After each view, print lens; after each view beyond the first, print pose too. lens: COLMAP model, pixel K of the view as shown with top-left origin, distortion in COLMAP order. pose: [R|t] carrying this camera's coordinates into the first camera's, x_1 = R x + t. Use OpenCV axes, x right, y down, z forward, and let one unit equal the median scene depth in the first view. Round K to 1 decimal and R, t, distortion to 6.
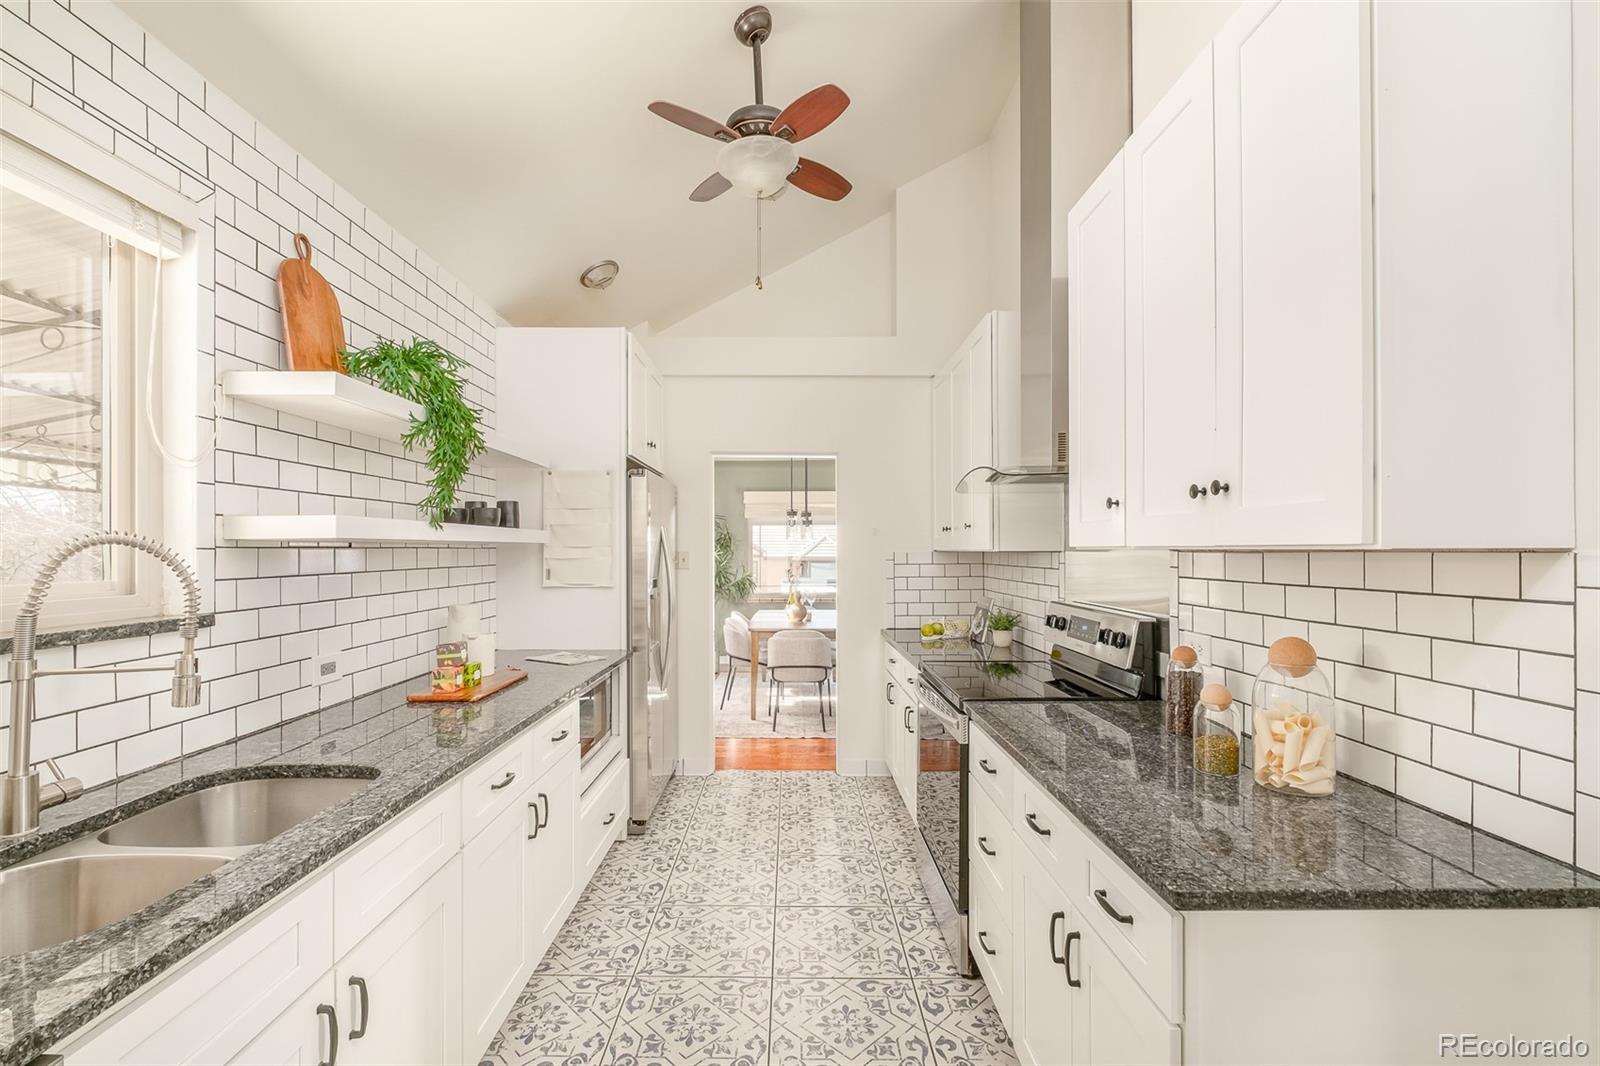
lens RADIAL K [[697.9, 0, 795.7], [0, 697.9, 546.9], [0, 0, 1]] dist [-0.001752, 0.000054]
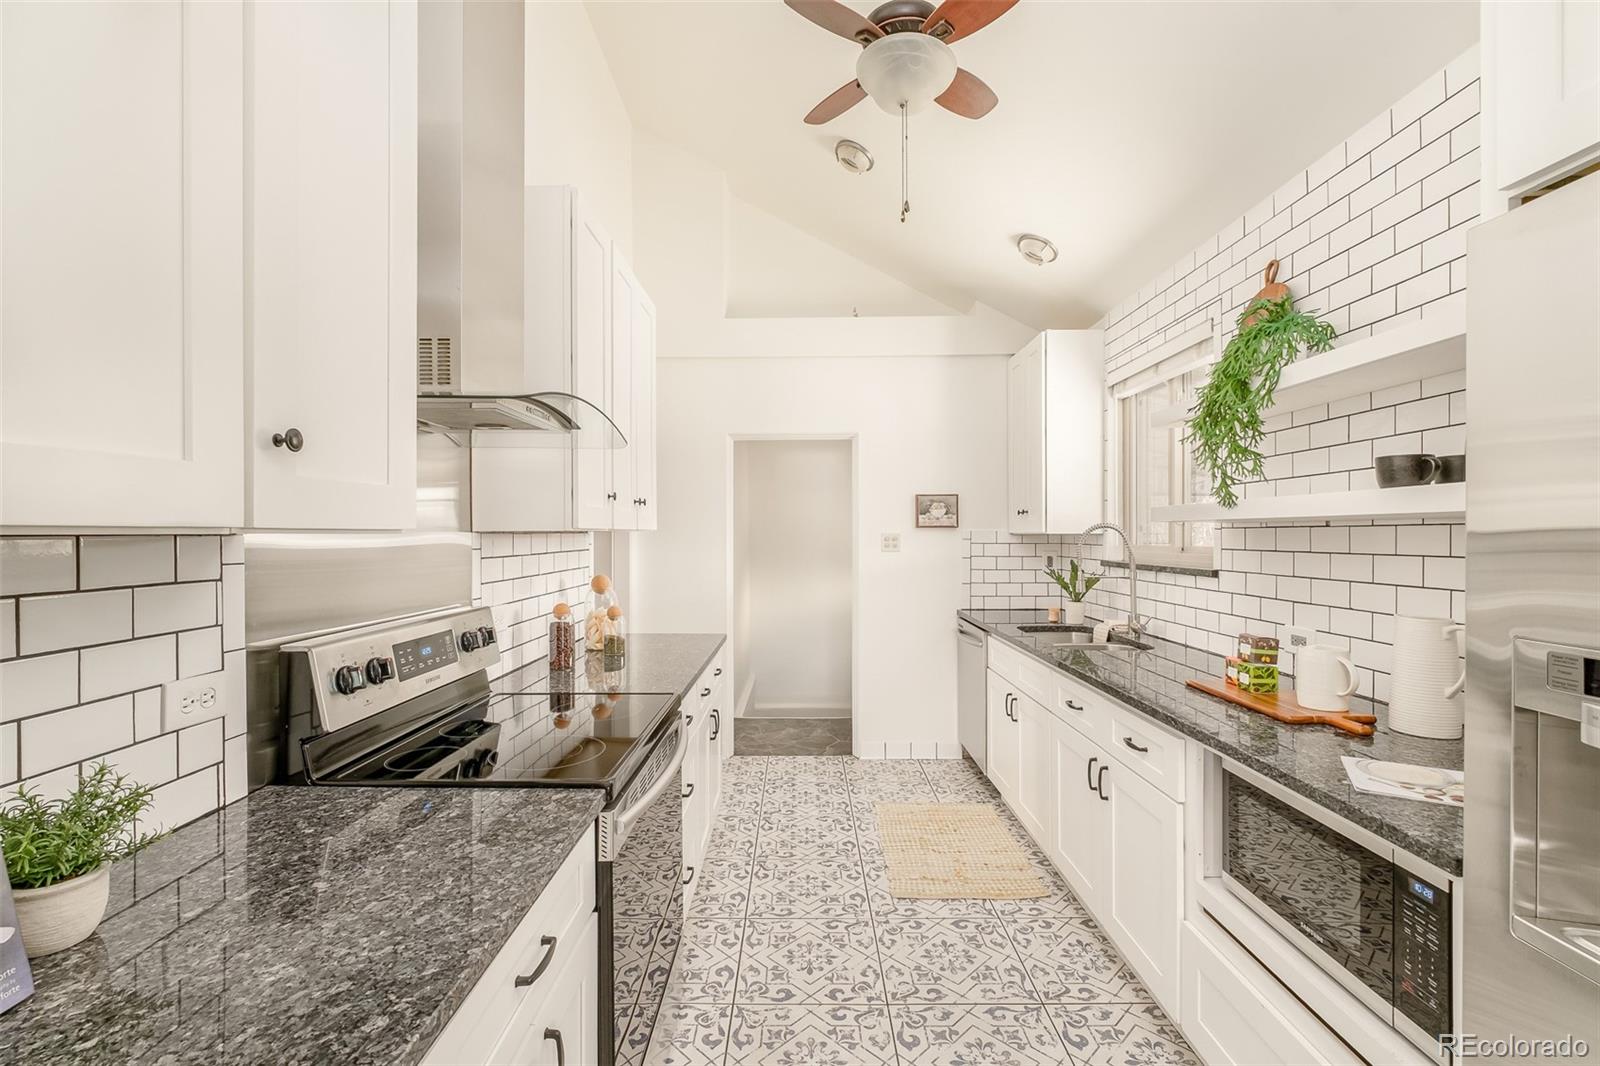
lens RADIAL K [[697.9, 0, 795.7], [0, 697.9, 546.9], [0, 0, 1]] dist [-0.001752, 0.000054]
pose [[-0.999881, 0.003345, 0.015057, 0.077850], [0.003569, 0.999883, 0.014880, 0.013551], [-0.015005, 0.014932, -0.999776, 2.127029]]
